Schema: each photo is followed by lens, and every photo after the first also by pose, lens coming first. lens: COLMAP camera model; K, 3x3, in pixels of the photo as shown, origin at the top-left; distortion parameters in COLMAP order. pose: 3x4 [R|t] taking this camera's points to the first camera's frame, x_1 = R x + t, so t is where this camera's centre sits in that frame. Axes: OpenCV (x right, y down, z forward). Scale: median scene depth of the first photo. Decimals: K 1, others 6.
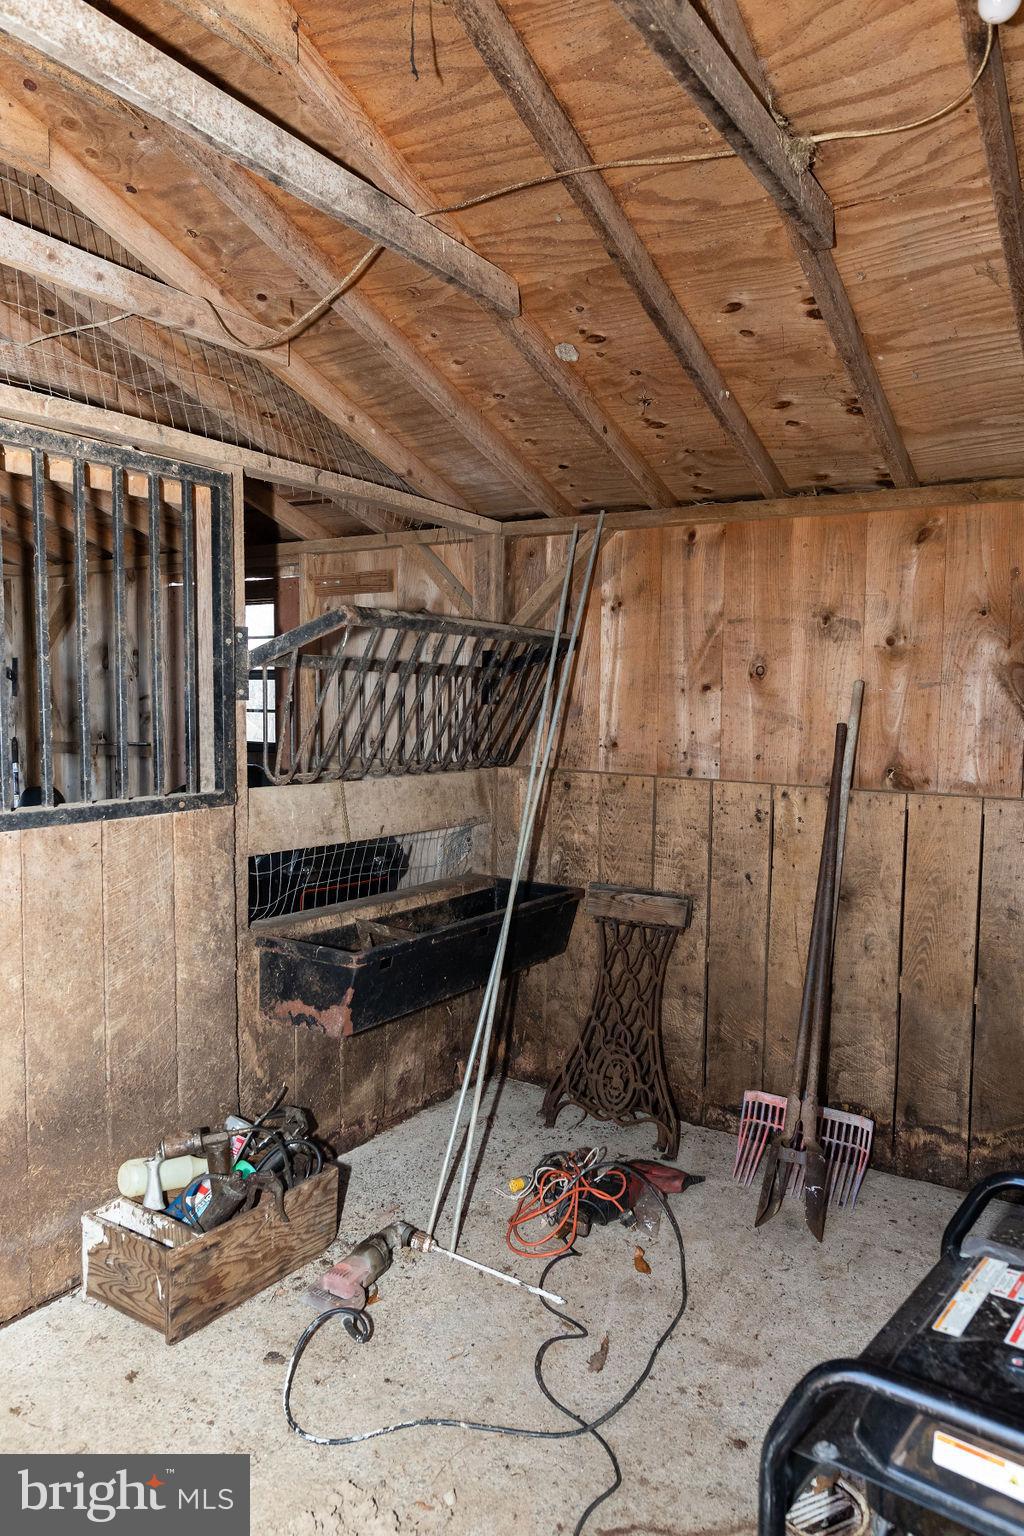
lens RADIAL K [[1058.7, 0, 516.7], [0, 1058.7, 770.2], [0, 0, 1]] dist [-0.001997, 0.000520]
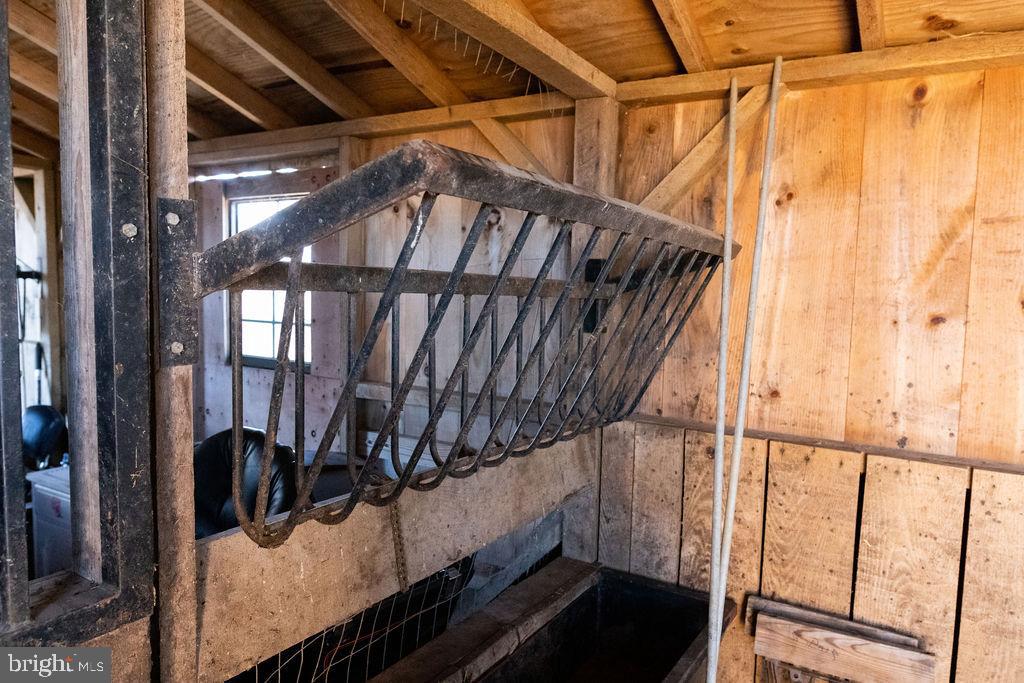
lens RADIAL K [[705.8, 0, 511.2], [0, 705.8, 342.1], [0, 0, 1]] dist [-0.001997, 0.000520]
pose [[0.999738, 0.013276, 0.018635, -0.099741], [-0.013427, 0.999878, 0.008000, -0.063831], [-0.018527, -0.008248, 0.999794, 0.557469]]
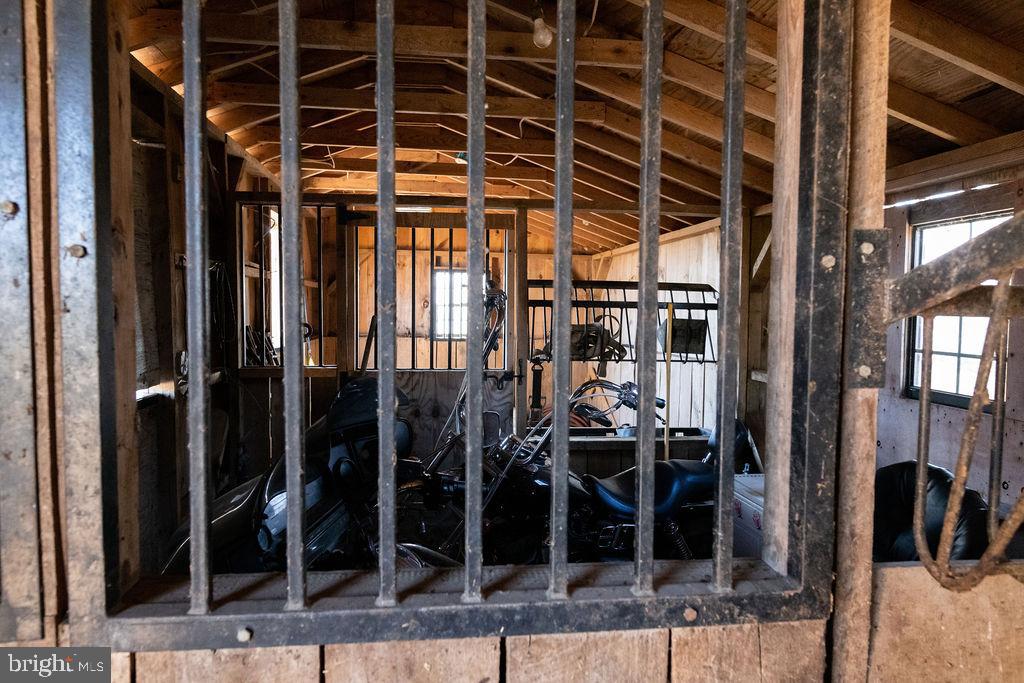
lens RADIAL K [[705.8, 0, 508.5], [0, 705.8, 343.9], [0, 0, 1]] dist [-0.001997, 0.000520]
pose [[0.644419, 0.040441, -0.763603, -0.099579], [-0.060961, 0.998139, 0.001417, -0.060792], [0.762239, 0.045637, 0.645685, 0.541394]]
